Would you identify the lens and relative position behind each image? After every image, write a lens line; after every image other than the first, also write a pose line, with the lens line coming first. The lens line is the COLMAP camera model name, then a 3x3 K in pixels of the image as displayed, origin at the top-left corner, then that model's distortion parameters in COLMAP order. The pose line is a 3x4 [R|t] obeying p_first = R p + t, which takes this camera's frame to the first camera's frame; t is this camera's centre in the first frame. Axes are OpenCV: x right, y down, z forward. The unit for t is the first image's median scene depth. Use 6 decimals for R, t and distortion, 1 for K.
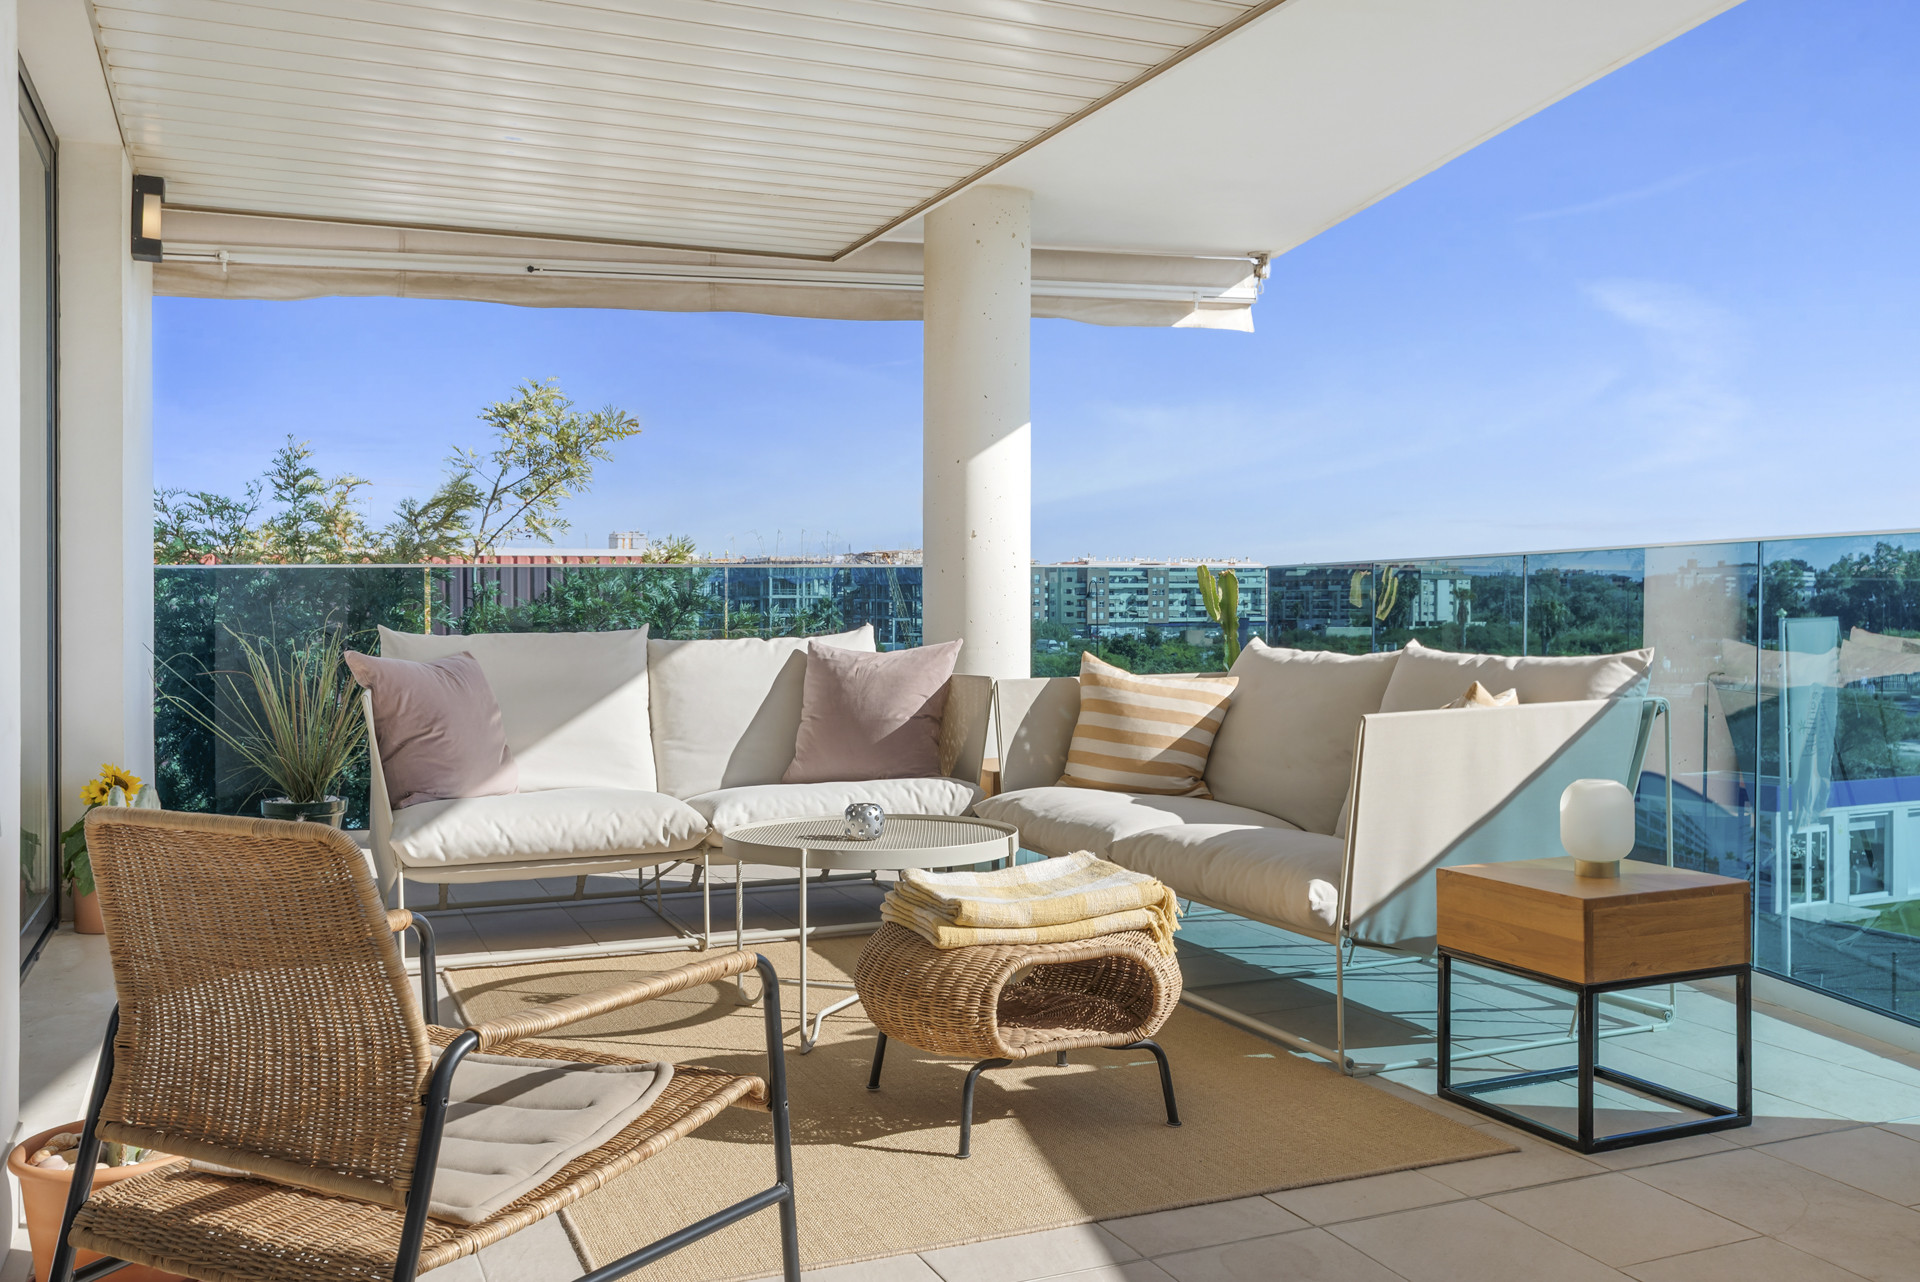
lens RADIAL K [[1672.5, 0, 961.0], [0, 1672.5, 621.1], [0, 0, 1]] dist [0.001618, -0.008237]
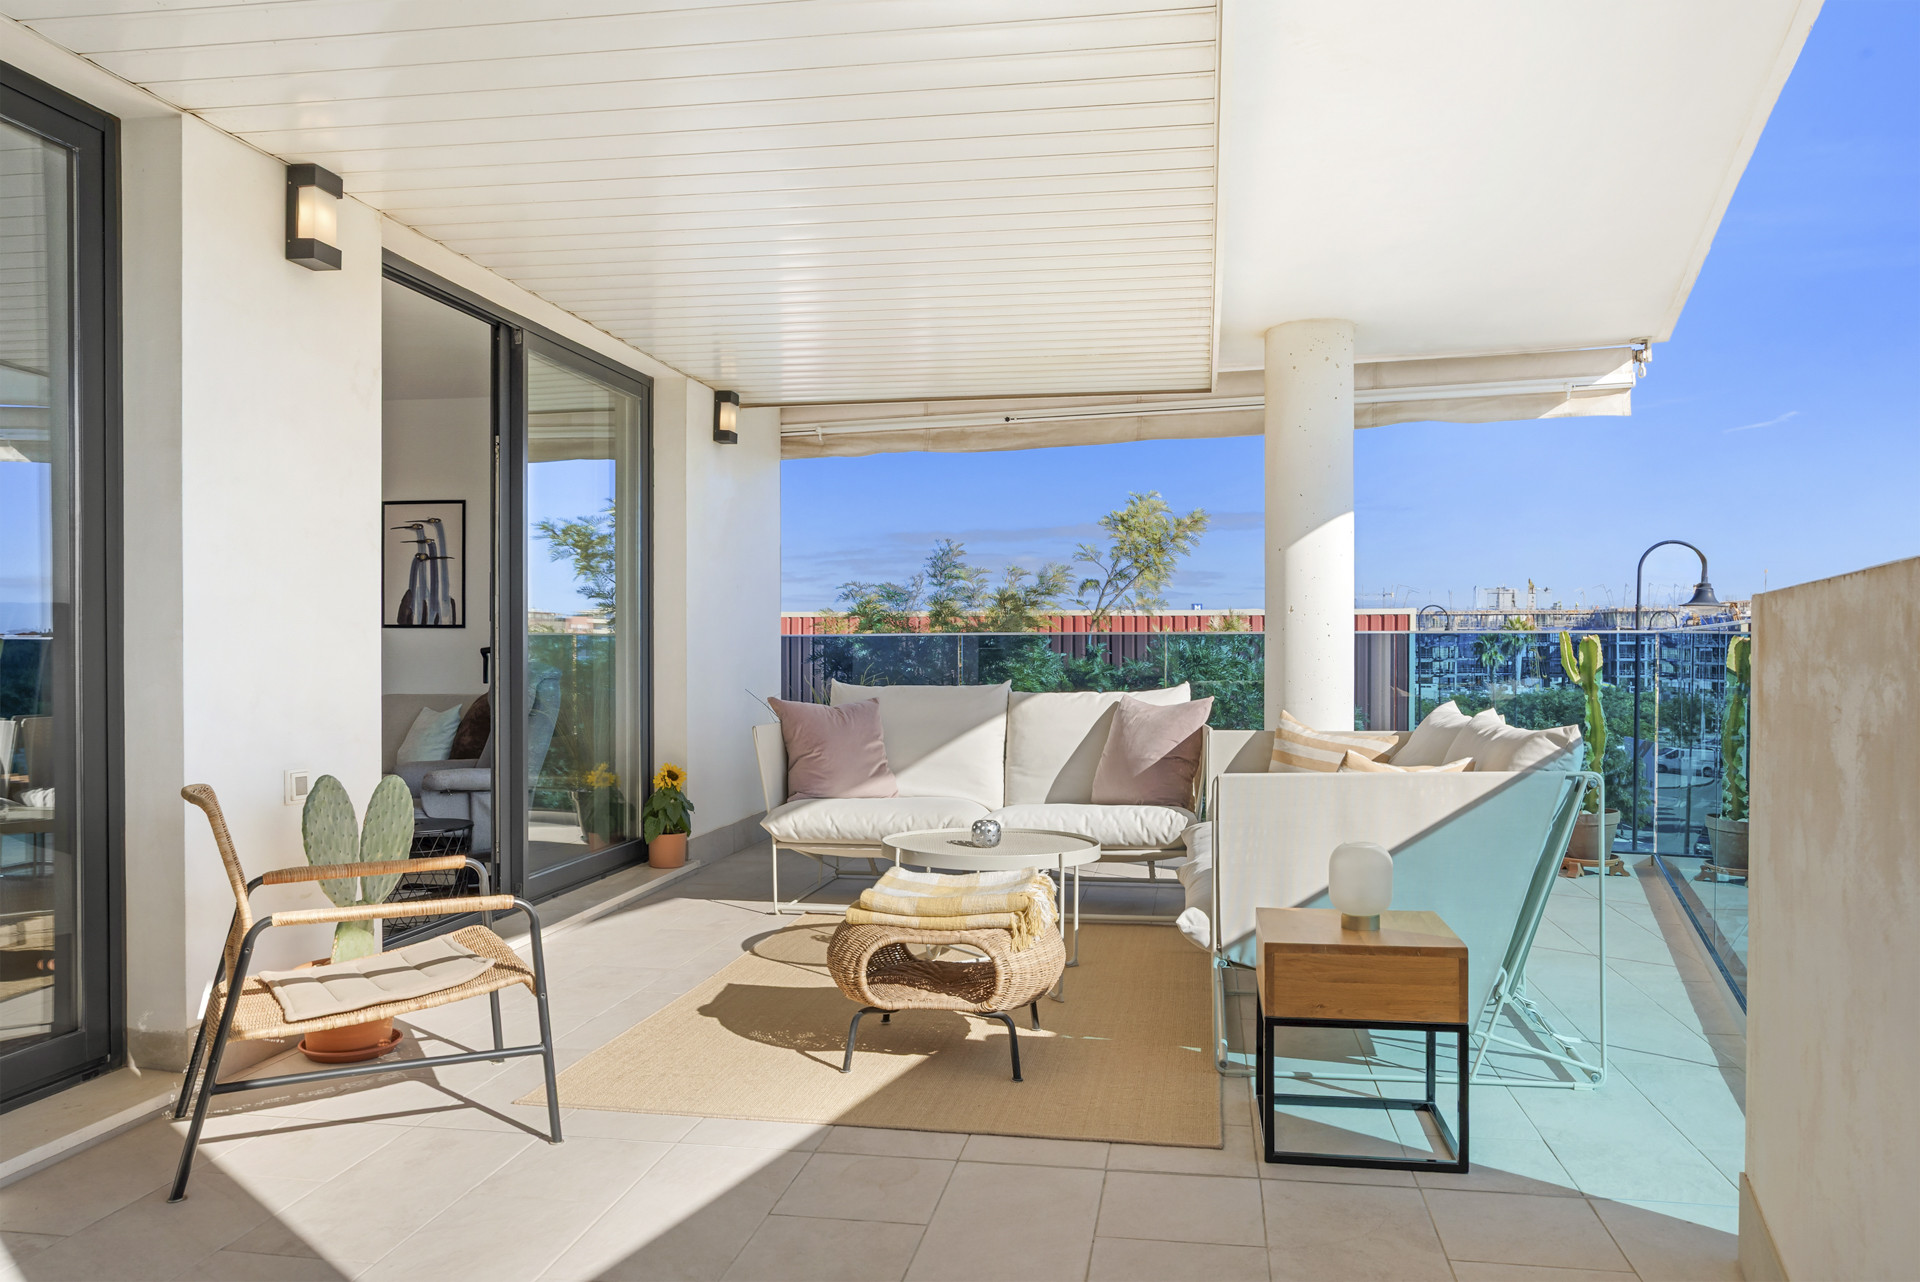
lens RADIAL K [[1356.1, 0, 963.2], [0, 1356.1, 657.6], [0, 0, 1]] dist [-0.021870, 0.004852]
pose [[0.838812, 0.007449, -0.544371, 0.549336], [-0.009231, 0.999957, -0.000542, -0.022315], [0.544343, 0.005480, 0.838845, 0.076268]]
